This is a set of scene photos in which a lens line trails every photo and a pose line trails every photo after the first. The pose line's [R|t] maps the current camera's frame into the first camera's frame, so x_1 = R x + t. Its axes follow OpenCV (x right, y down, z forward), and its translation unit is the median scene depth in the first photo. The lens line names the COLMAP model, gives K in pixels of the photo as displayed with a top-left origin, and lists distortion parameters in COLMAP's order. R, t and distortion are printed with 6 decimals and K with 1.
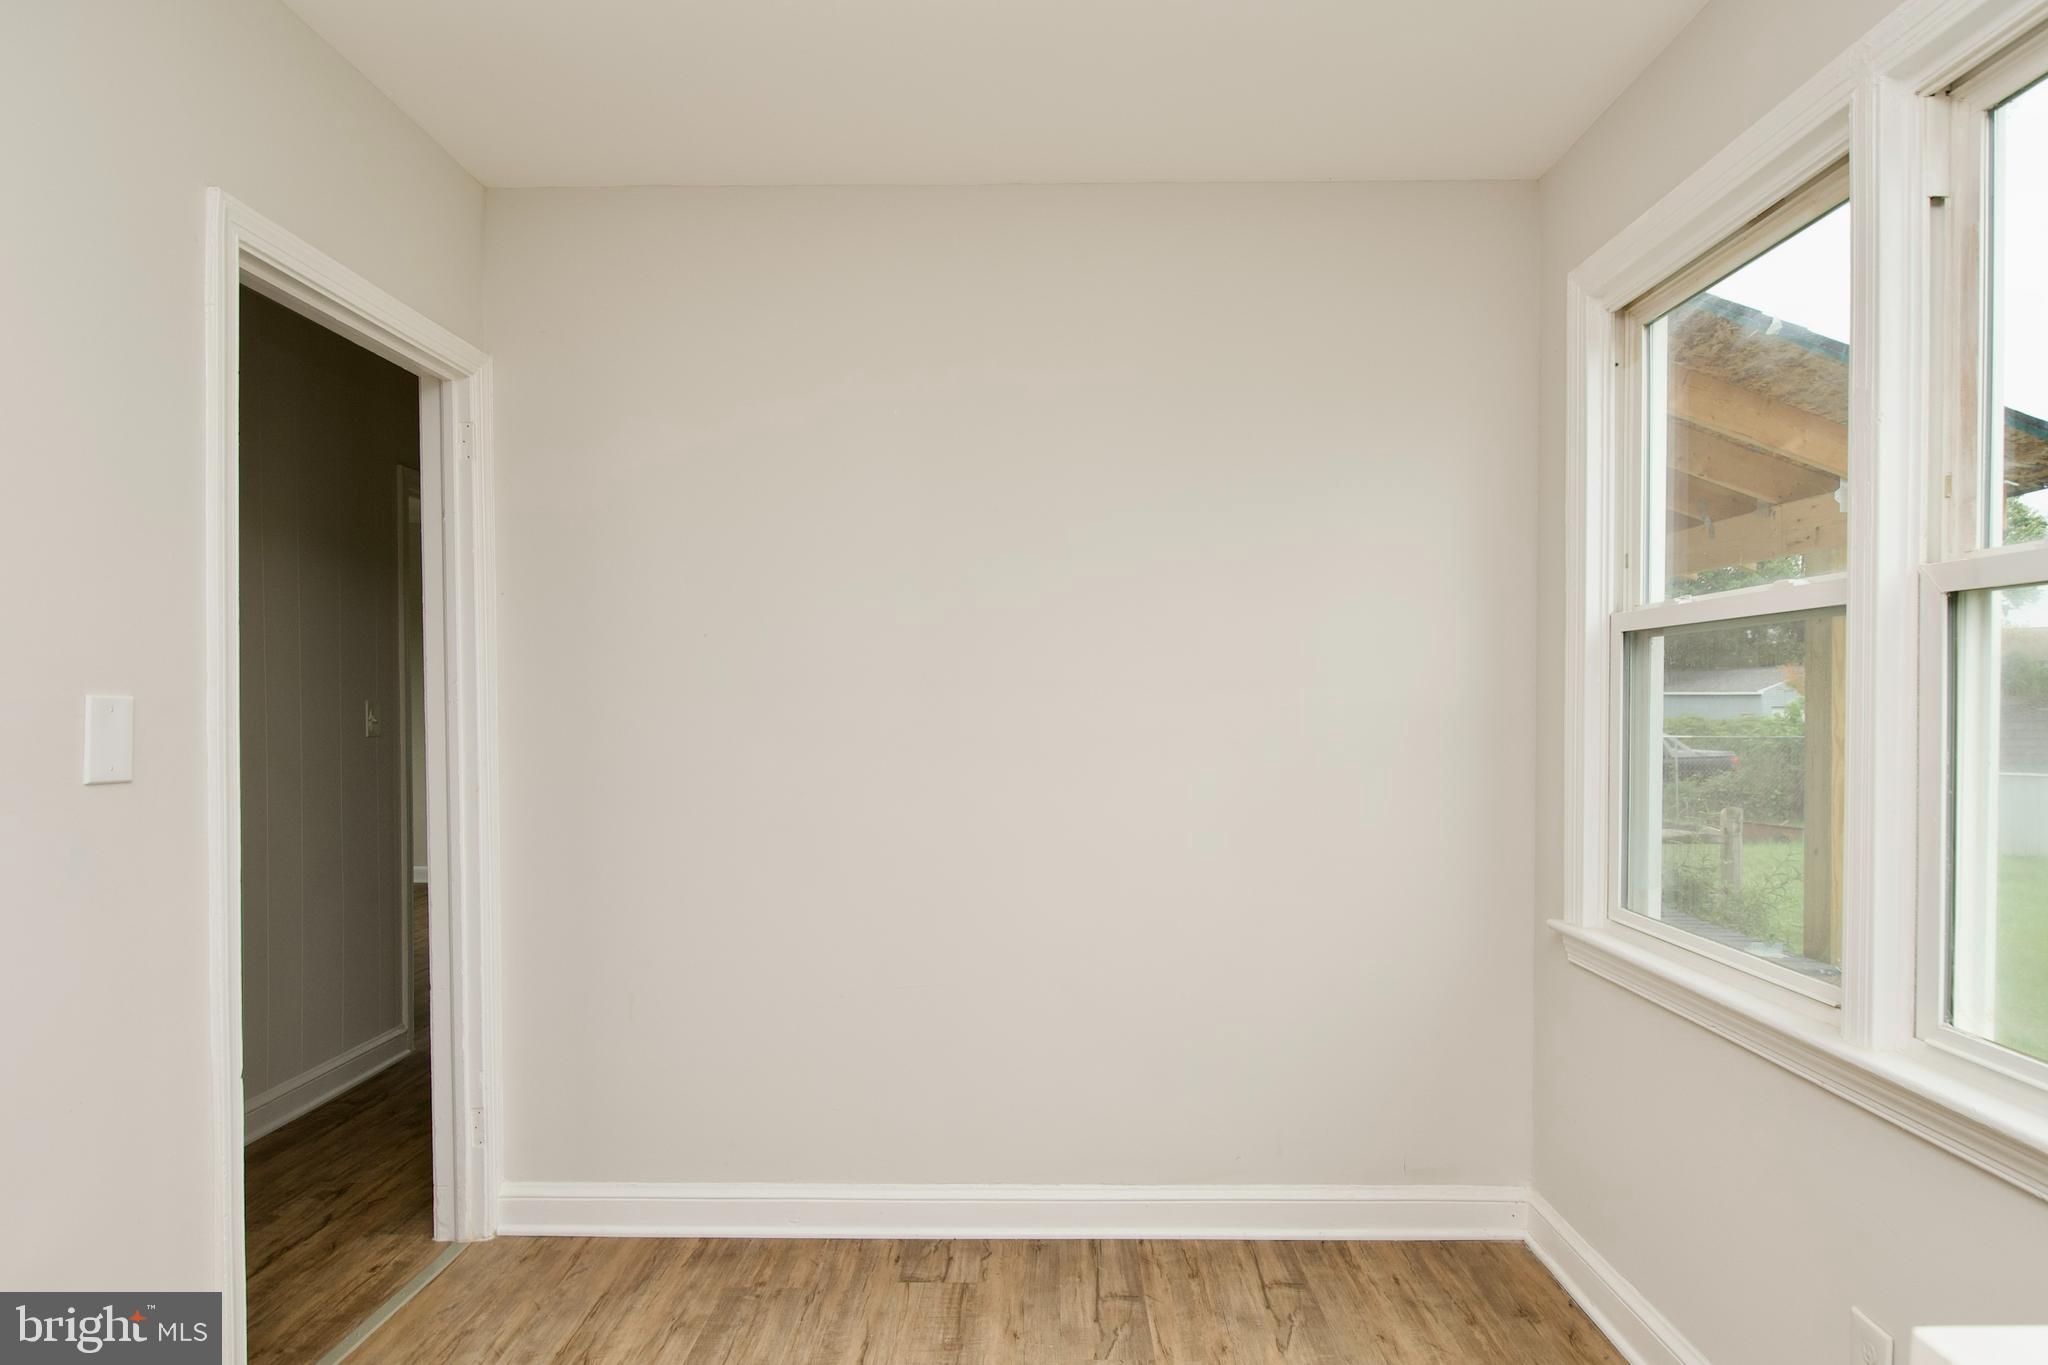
lens RADIAL K [[1103.8, 0, 1022.3], [0, 1103.8, 692.8], [0, 0, 1]] dist [0.005840, -0.009792]
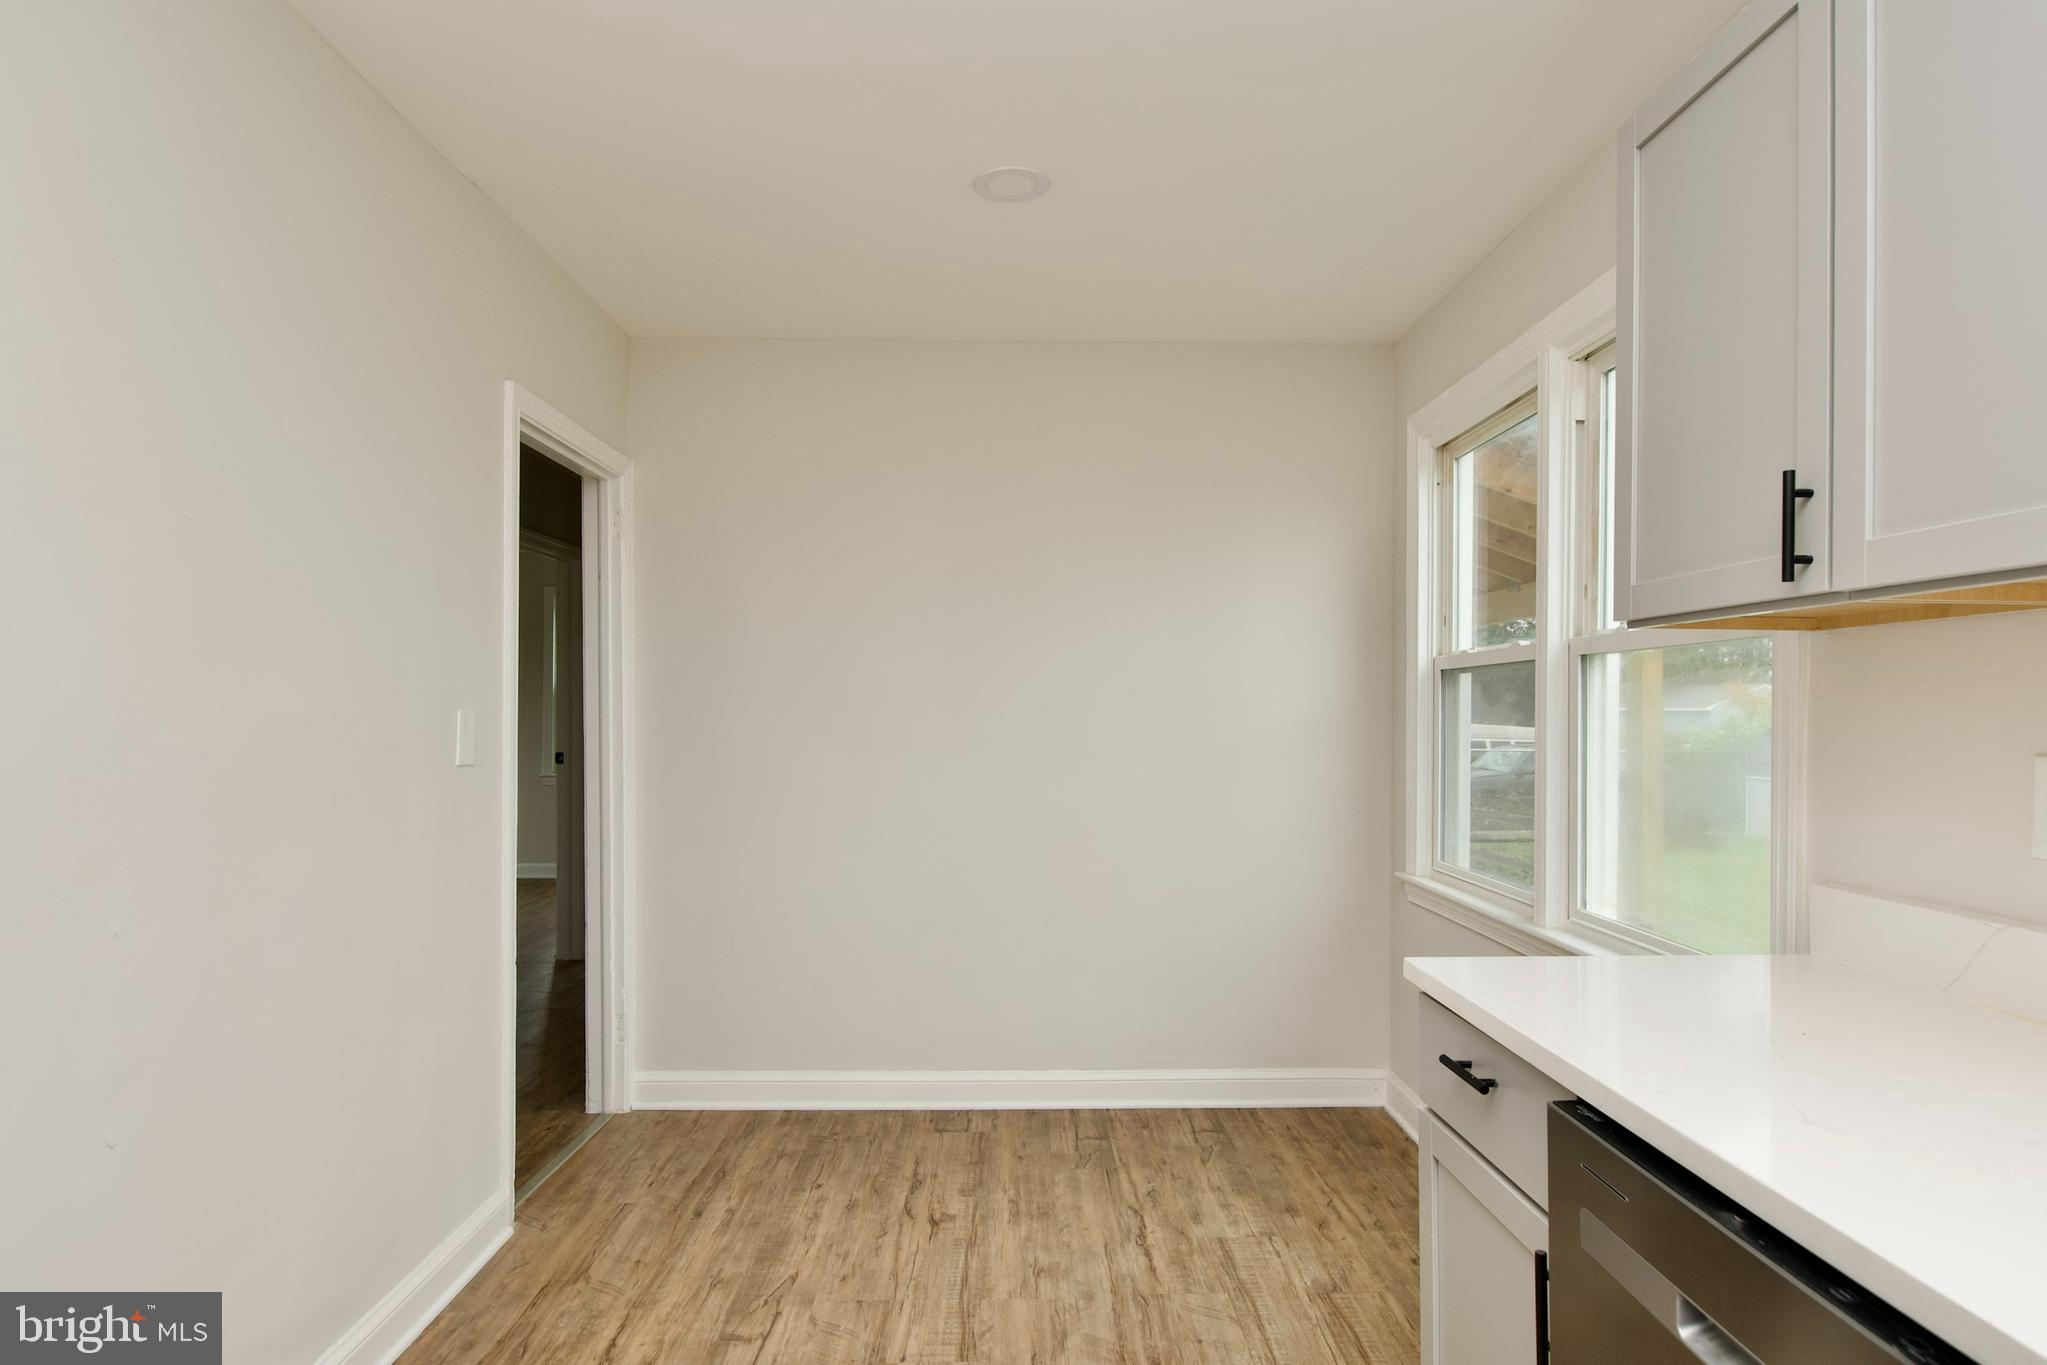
lens RADIAL K [[1103.3, 0, 1022.6], [0, 1103.3, 692.1], [0, 0, 1]] dist [0.005840, -0.009792]
pose [[0.999530, 0.004435, 0.030332, -0.044924], [-0.004027, 0.999901, -0.013496, -0.003747], [-0.030389, 0.013368, 0.999449, -0.401628]]
